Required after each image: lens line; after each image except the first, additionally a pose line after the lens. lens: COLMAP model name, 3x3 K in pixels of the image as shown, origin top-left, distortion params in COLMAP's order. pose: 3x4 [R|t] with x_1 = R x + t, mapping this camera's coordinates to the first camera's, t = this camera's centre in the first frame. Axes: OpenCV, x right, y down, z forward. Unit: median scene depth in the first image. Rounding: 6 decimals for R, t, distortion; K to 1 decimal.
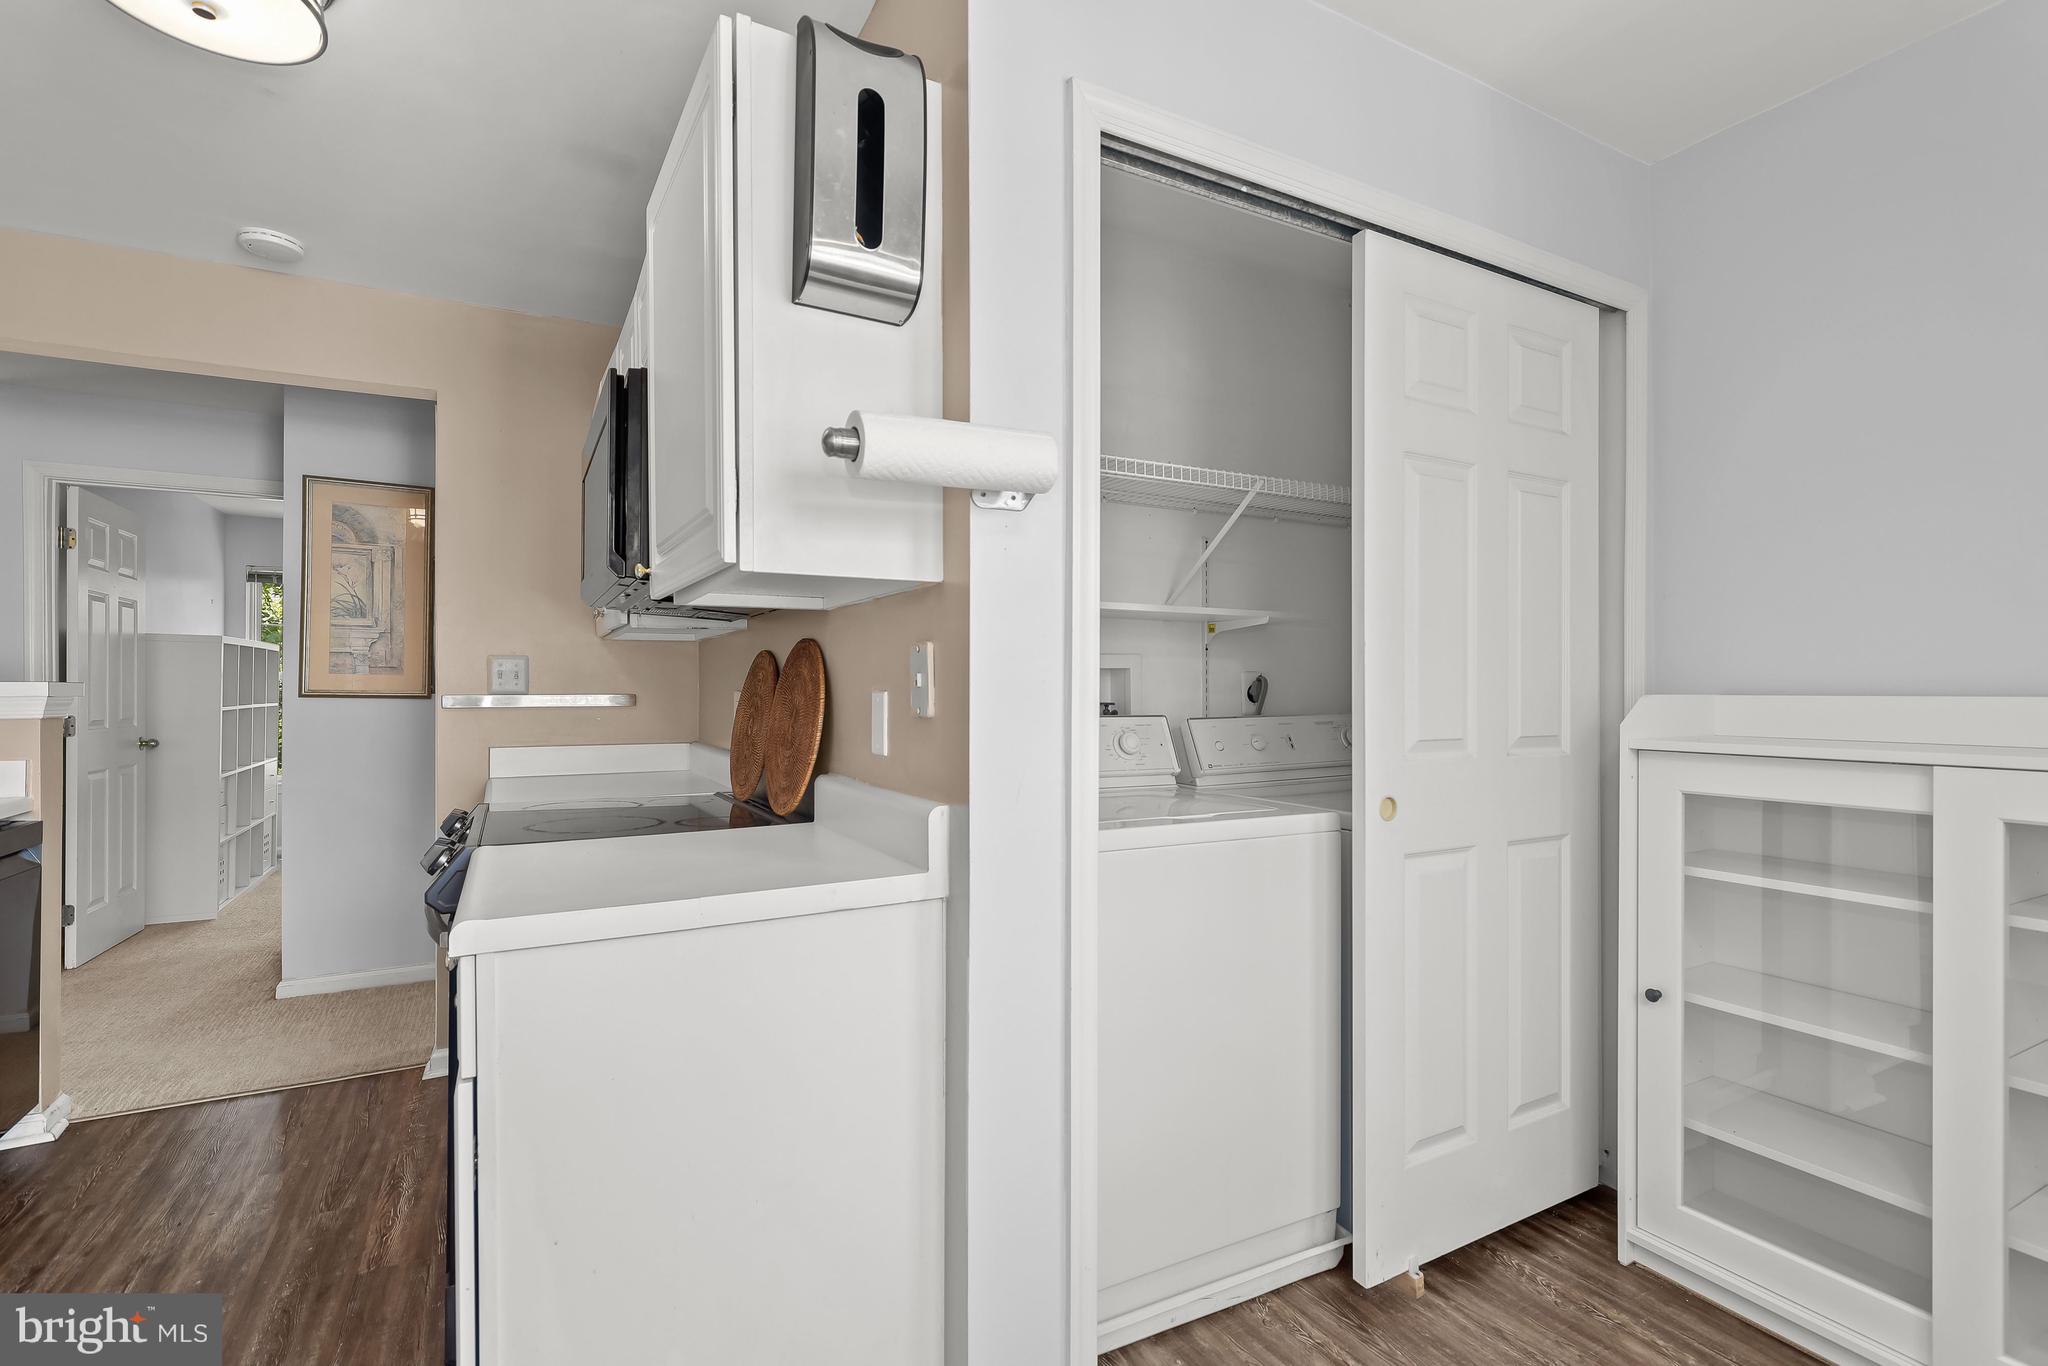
lens RADIAL K [[942.9, 0, 1029.3], [0, 942.9, 678.8], [0, 0, 1]] dist [0.002743, -0.000303]
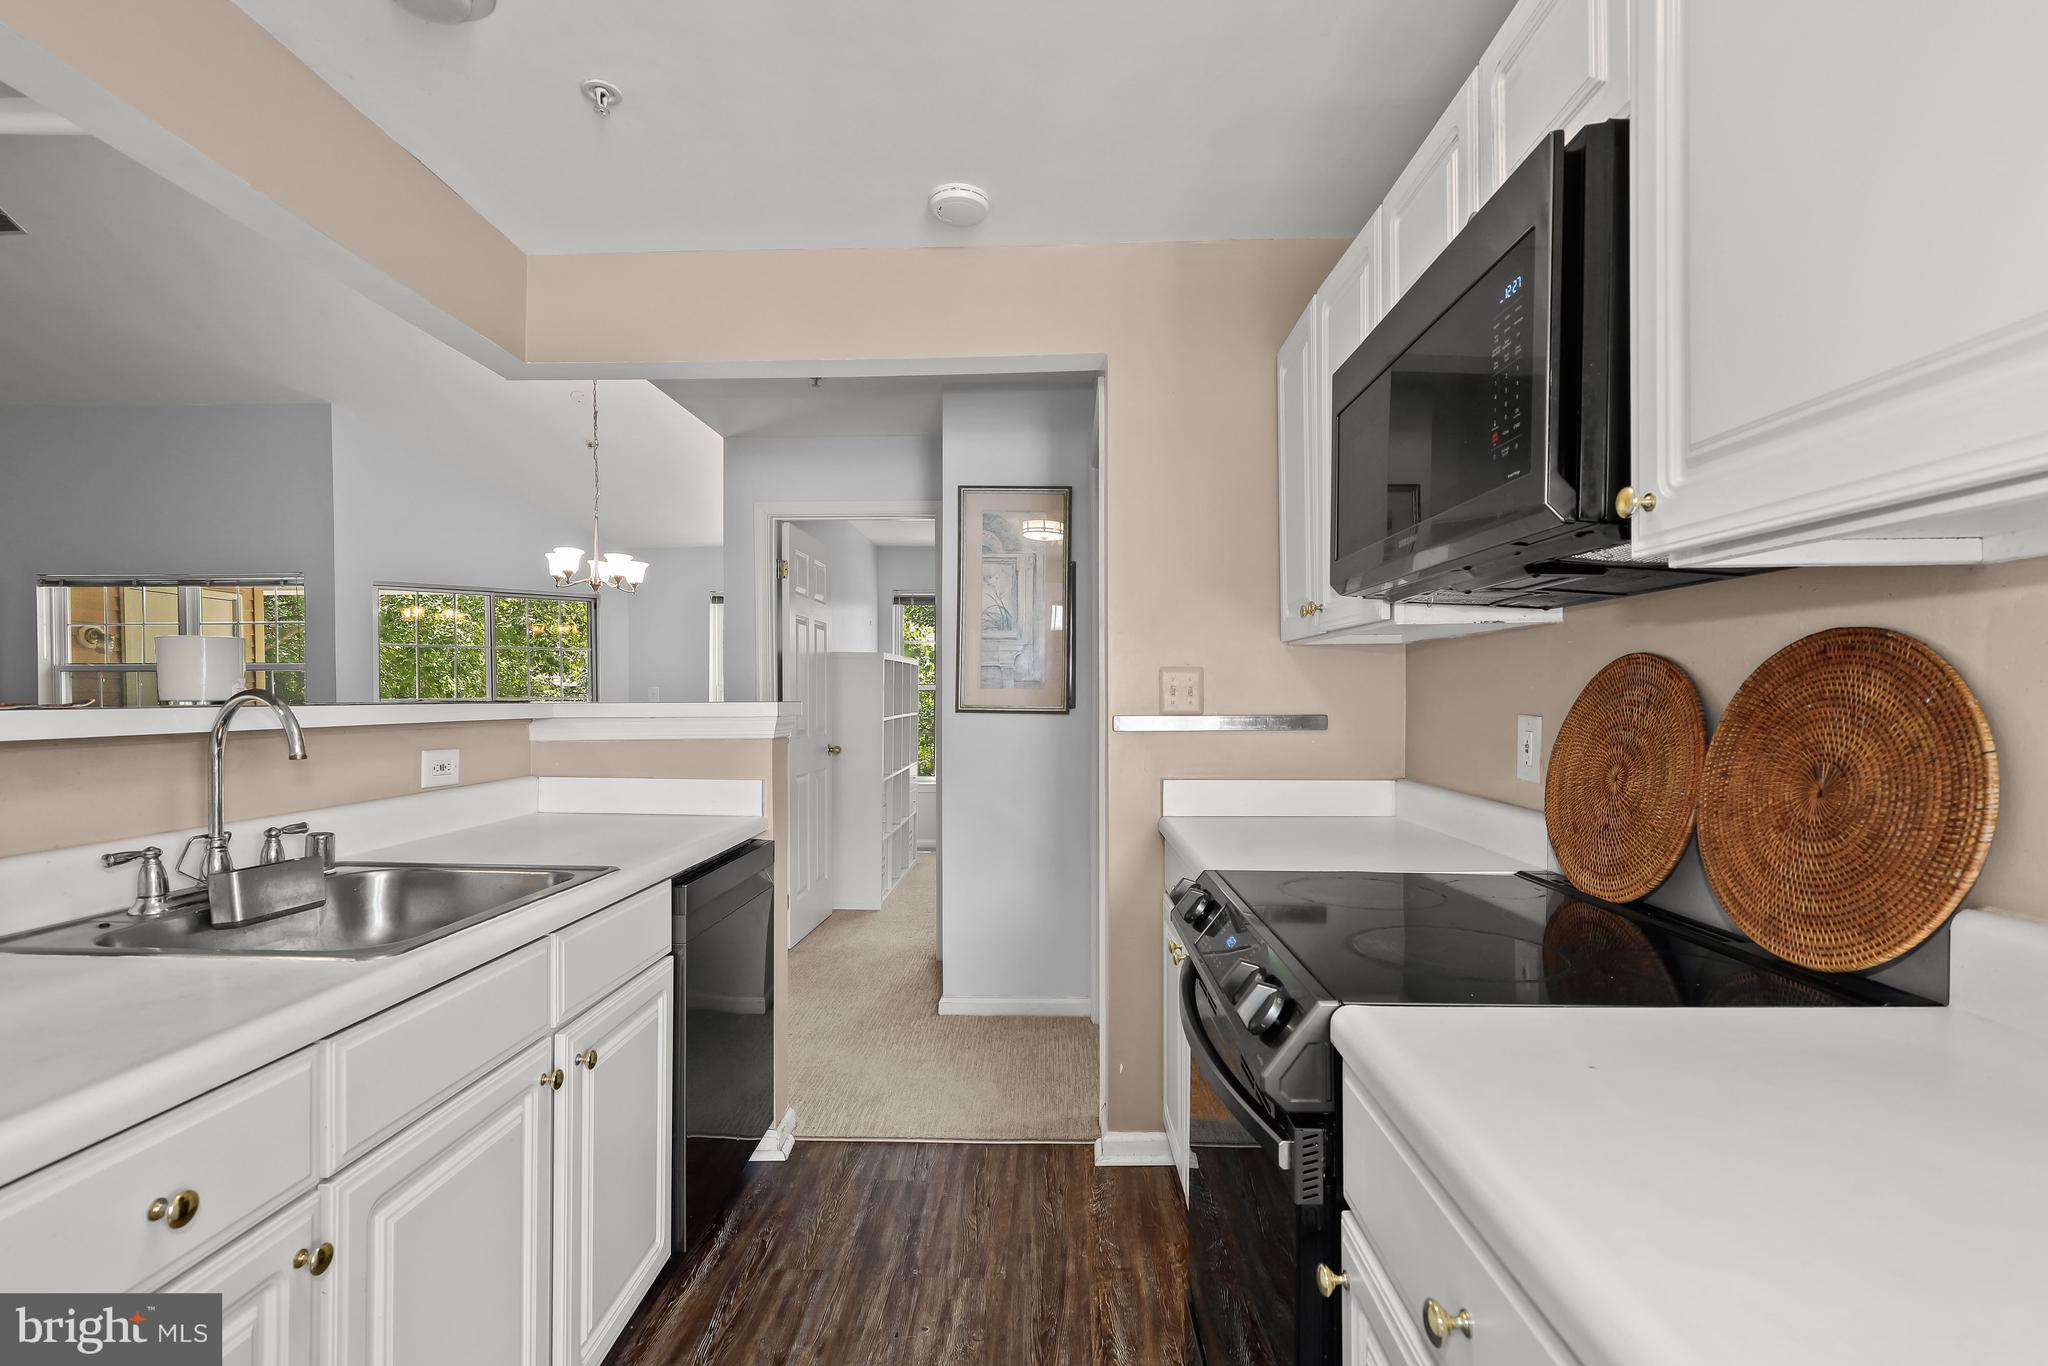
lens RADIAL K [[936.0, 0, 1024.0], [0, 936.0, 683.0], [0, 0, 1]] dist [0.002094, -0.000220]
pose [[0.862151, -0.008283, -0.506584, -0.246688], [0.008283, 0.999963, -0.002253, -0.009933], [0.506584, -0.002253, 0.862188, 0.220982]]
